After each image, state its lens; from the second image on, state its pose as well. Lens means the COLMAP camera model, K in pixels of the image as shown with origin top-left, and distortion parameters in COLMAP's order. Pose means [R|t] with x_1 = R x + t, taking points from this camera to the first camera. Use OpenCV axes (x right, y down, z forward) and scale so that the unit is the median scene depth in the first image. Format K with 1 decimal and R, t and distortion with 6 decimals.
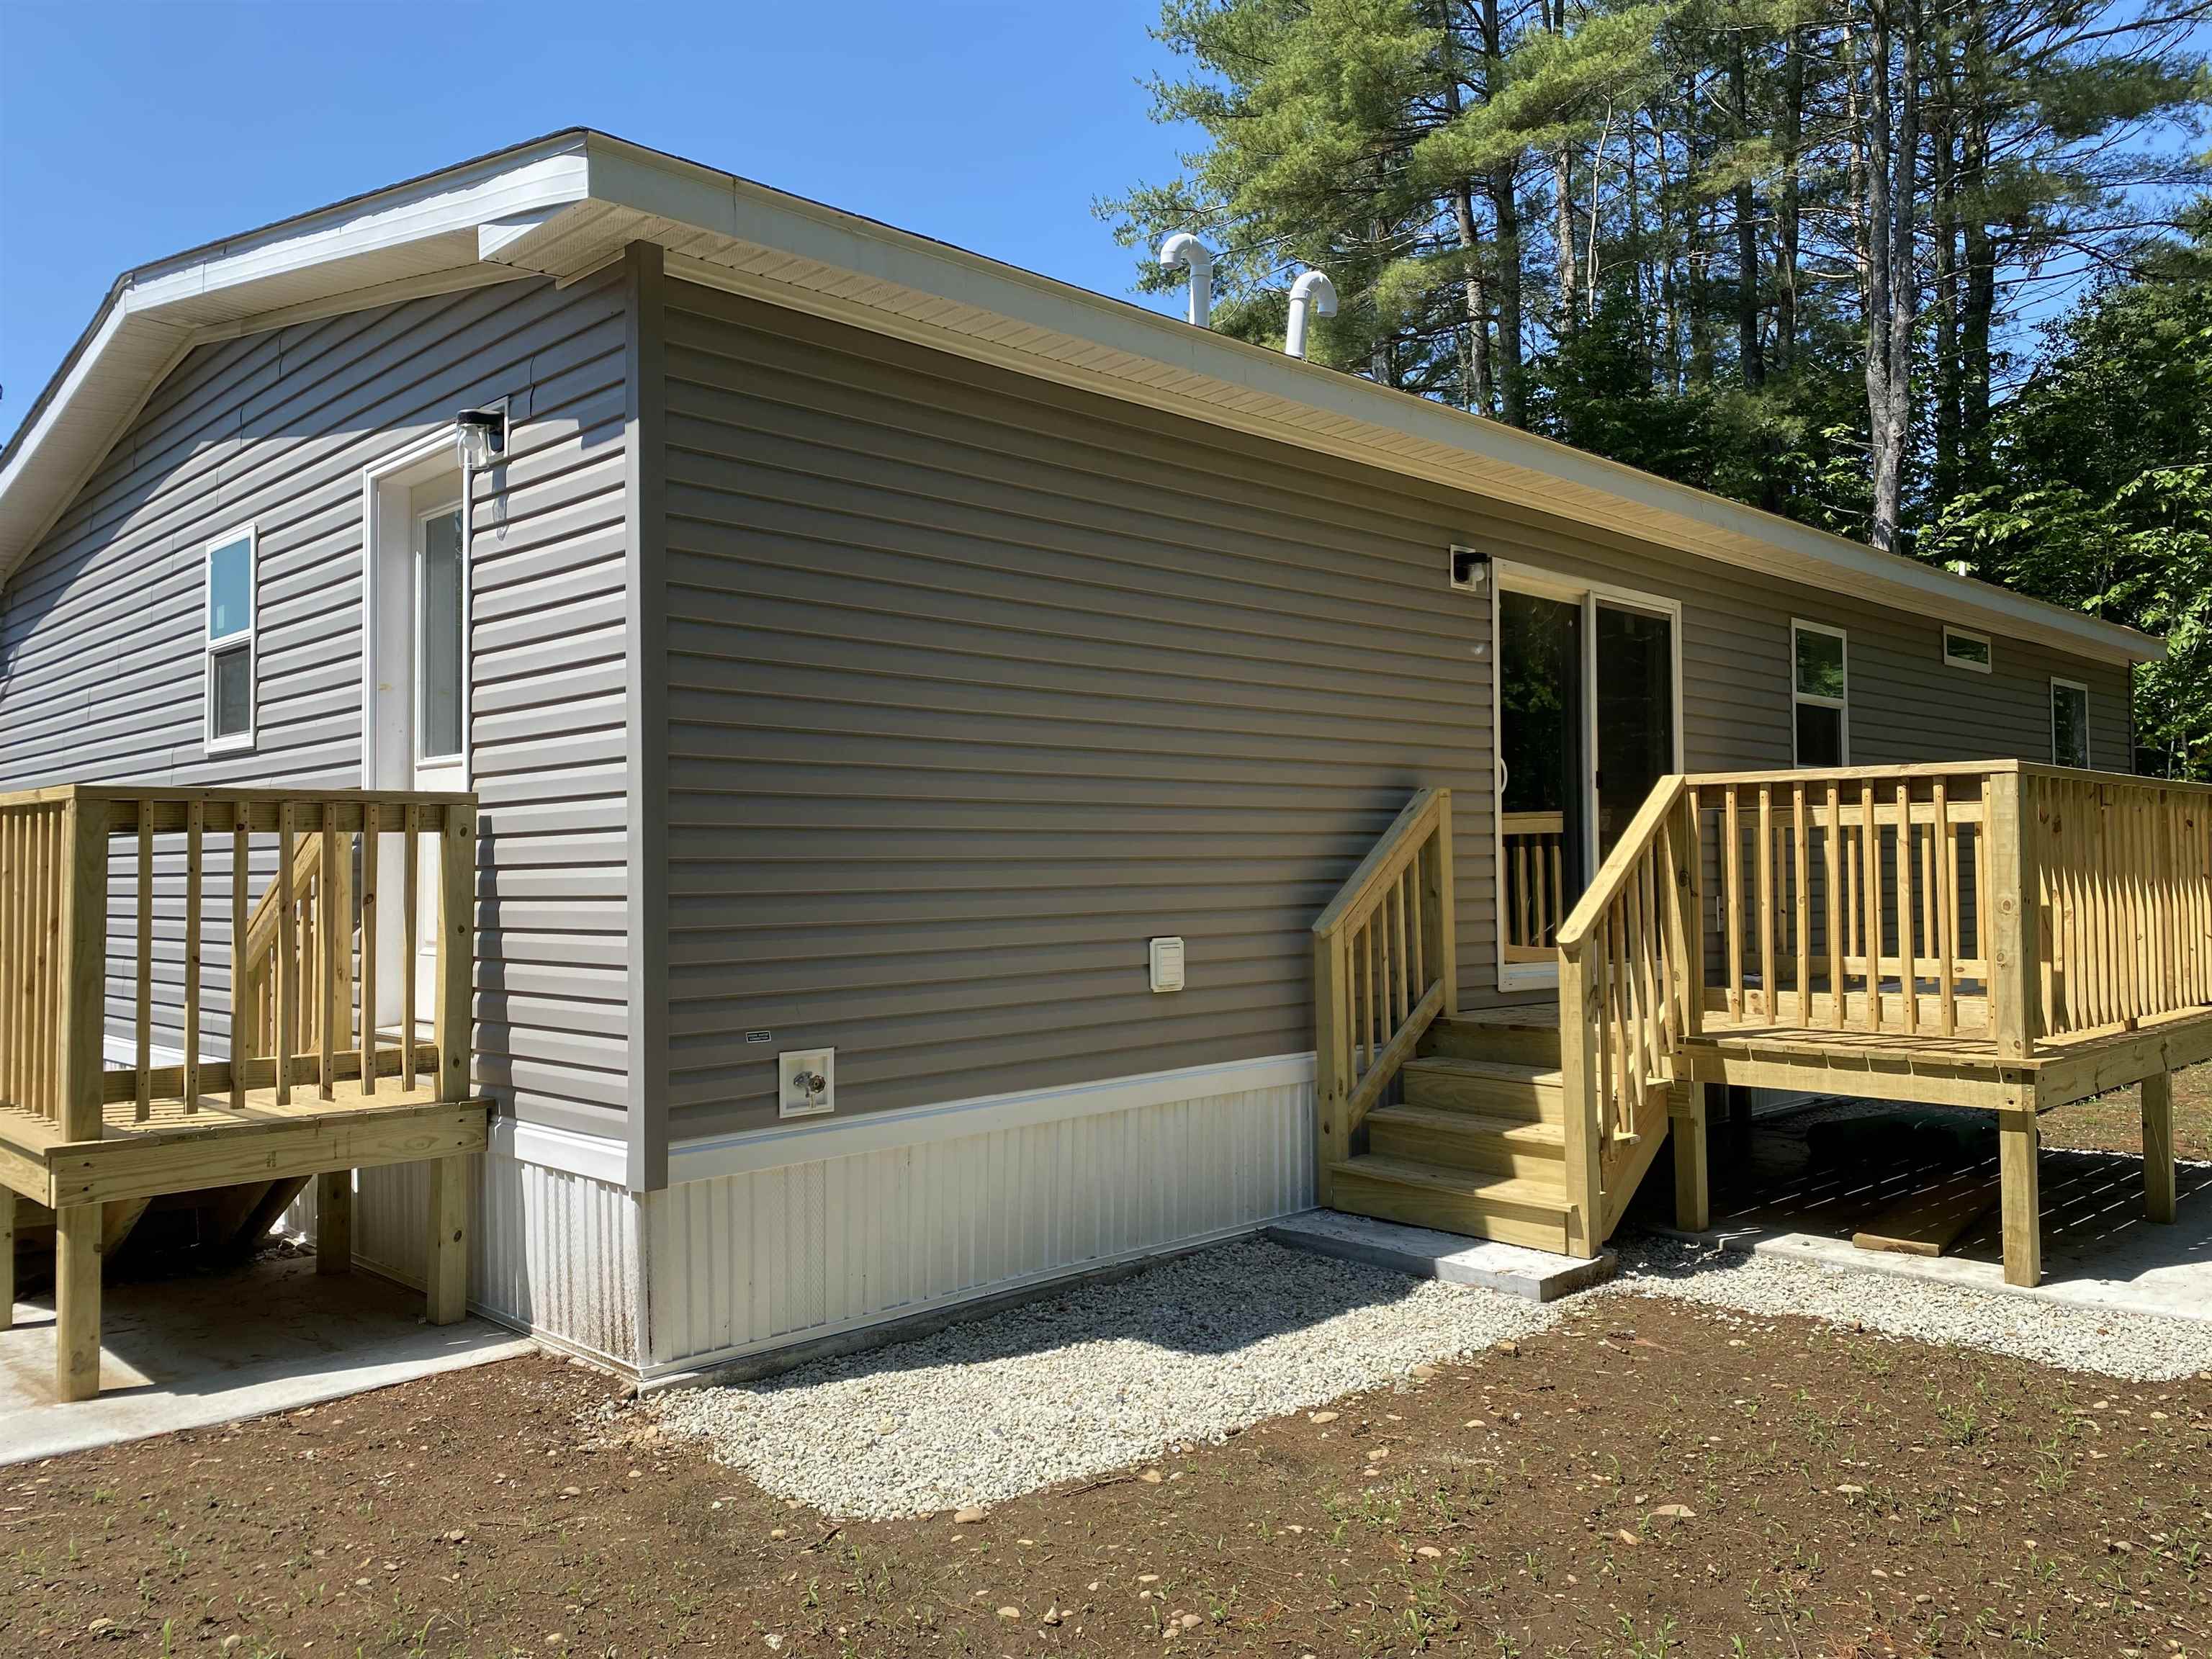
lens RADIAL K [[1683.5, 0, 1073.9], [0, 1683.5, 829.9], [0, 0, 1]] dist [0.013402, -0.012658]
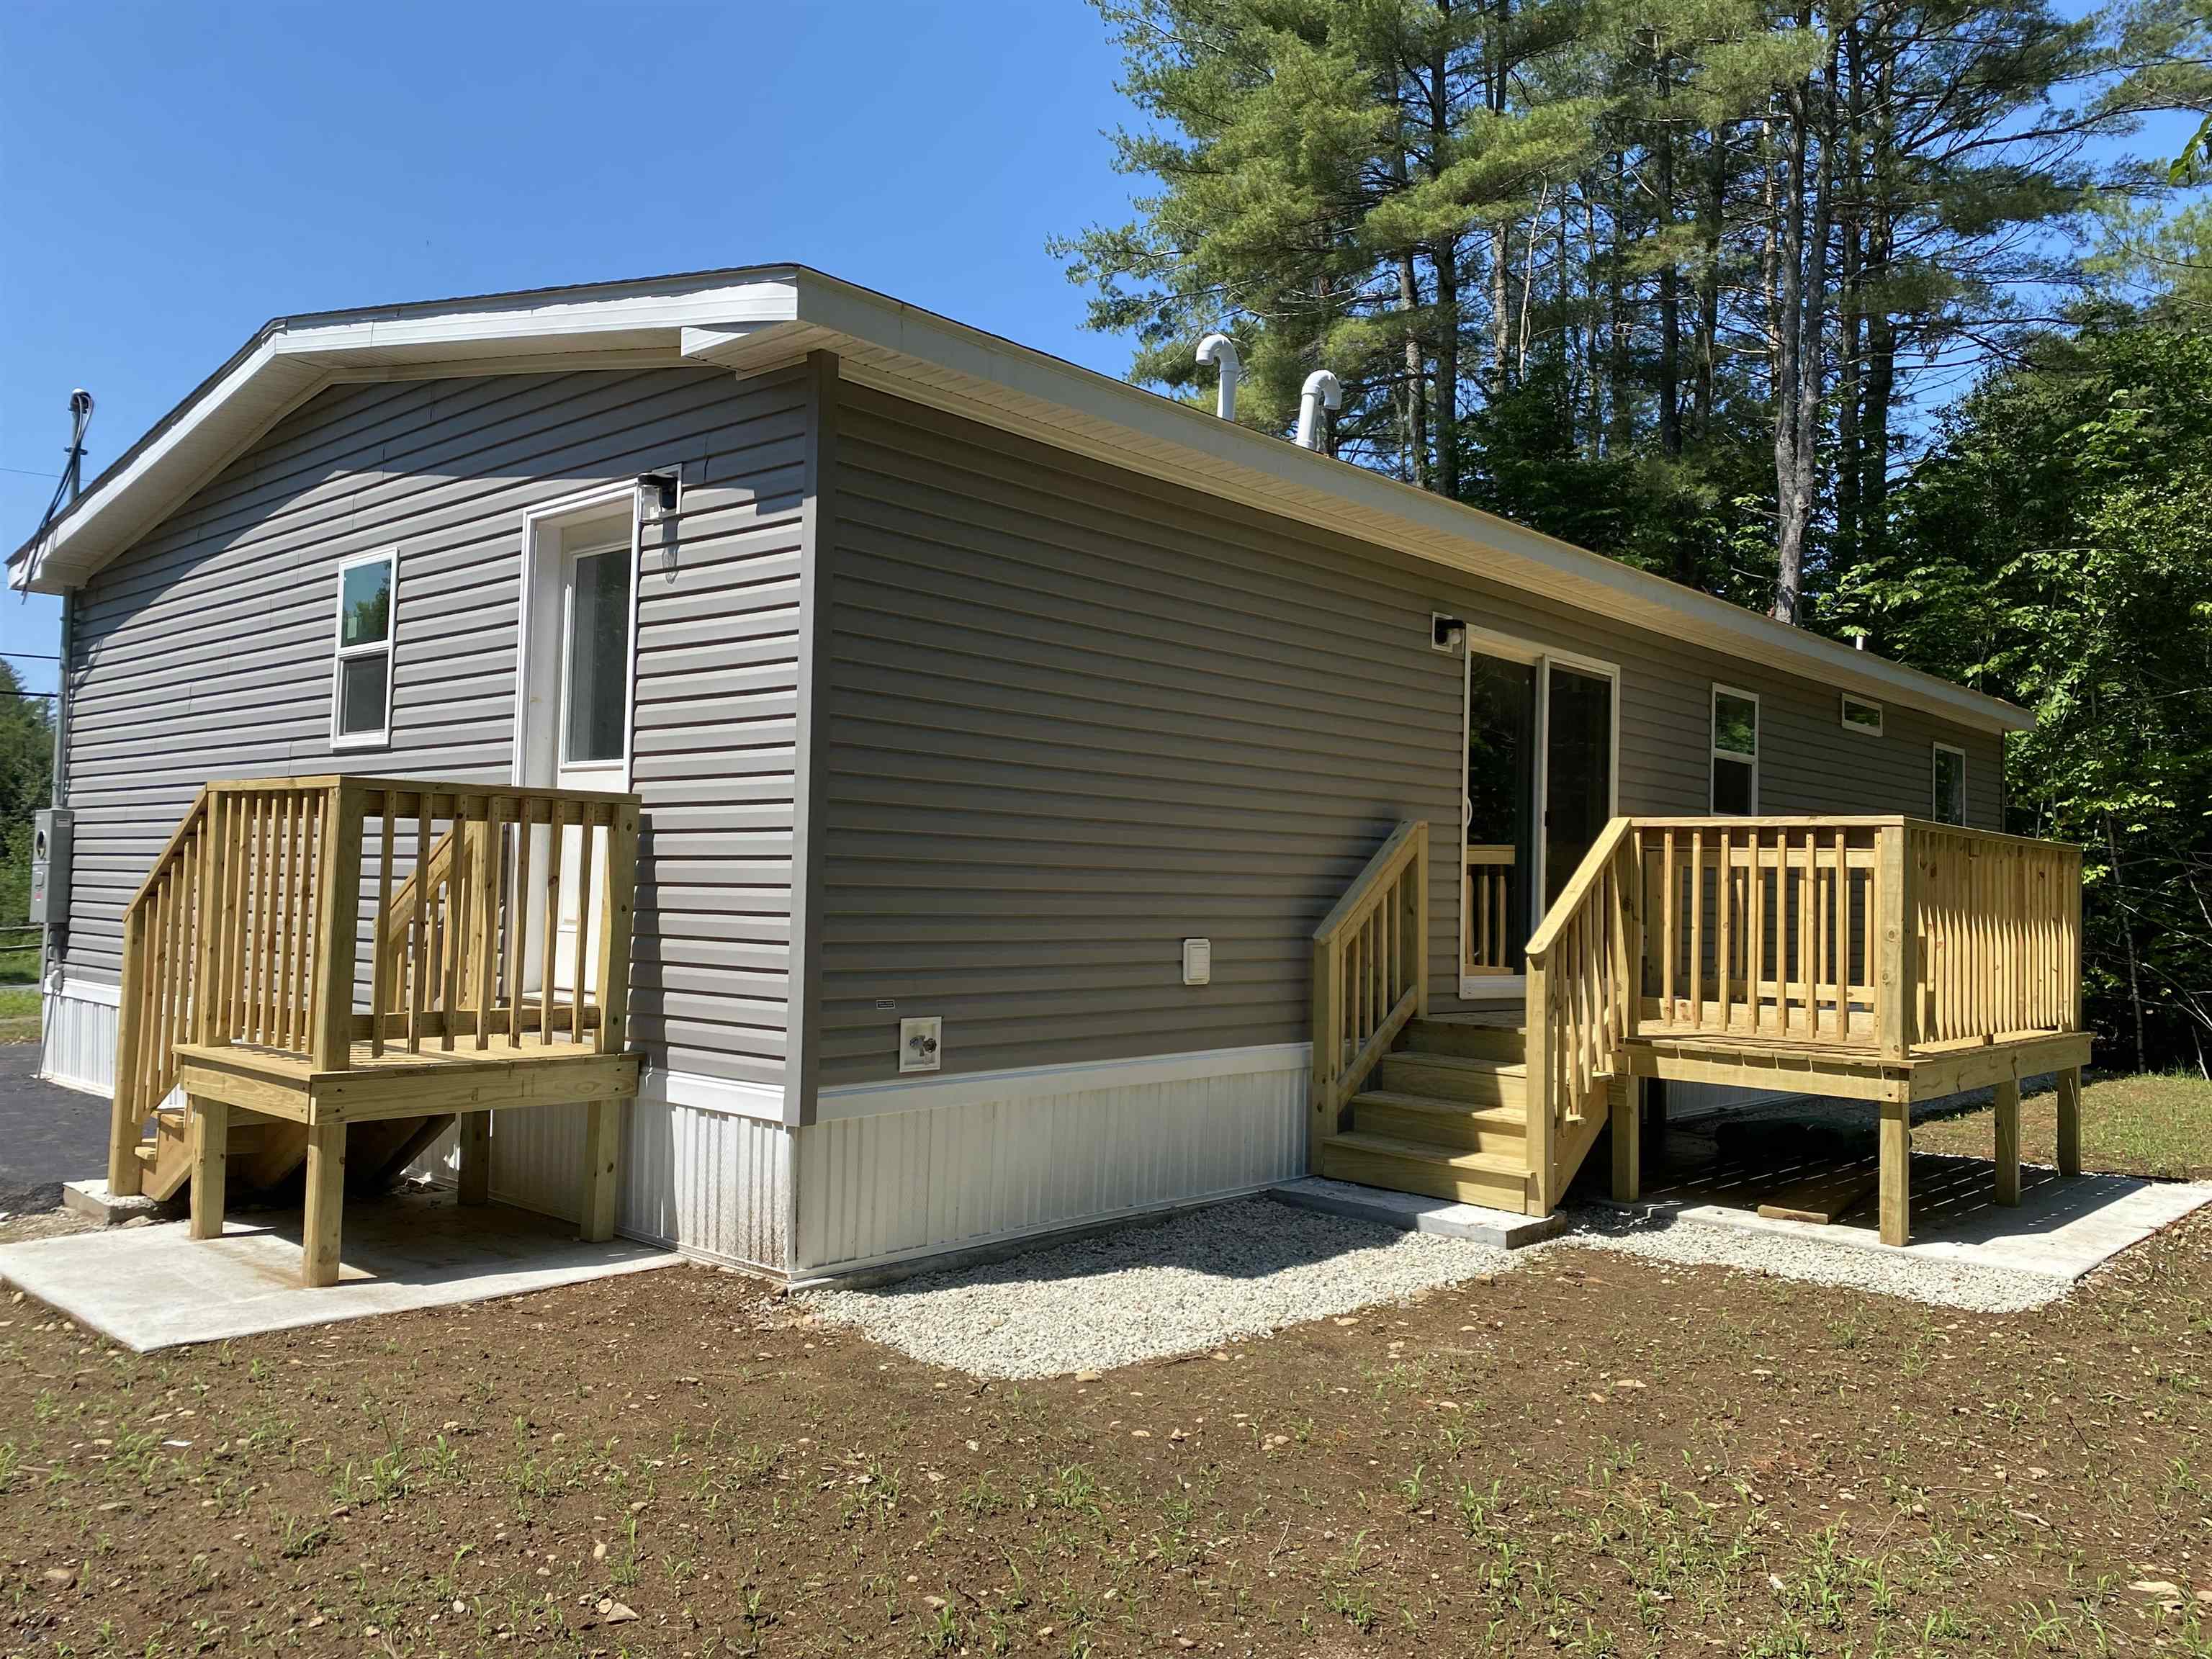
lens RADIAL K [[1700.4, 0, 1059.4], [0, 1700.4, 829.0], [0, 0, 1]] dist [0.027561, -0.040256]
pose [[0.997926, 0.037882, 0.052047, -0.102912], [-0.037257, 0.999222, -0.012939, 0.005832], [-0.052497, 0.010973, 0.998561, -0.181067]]
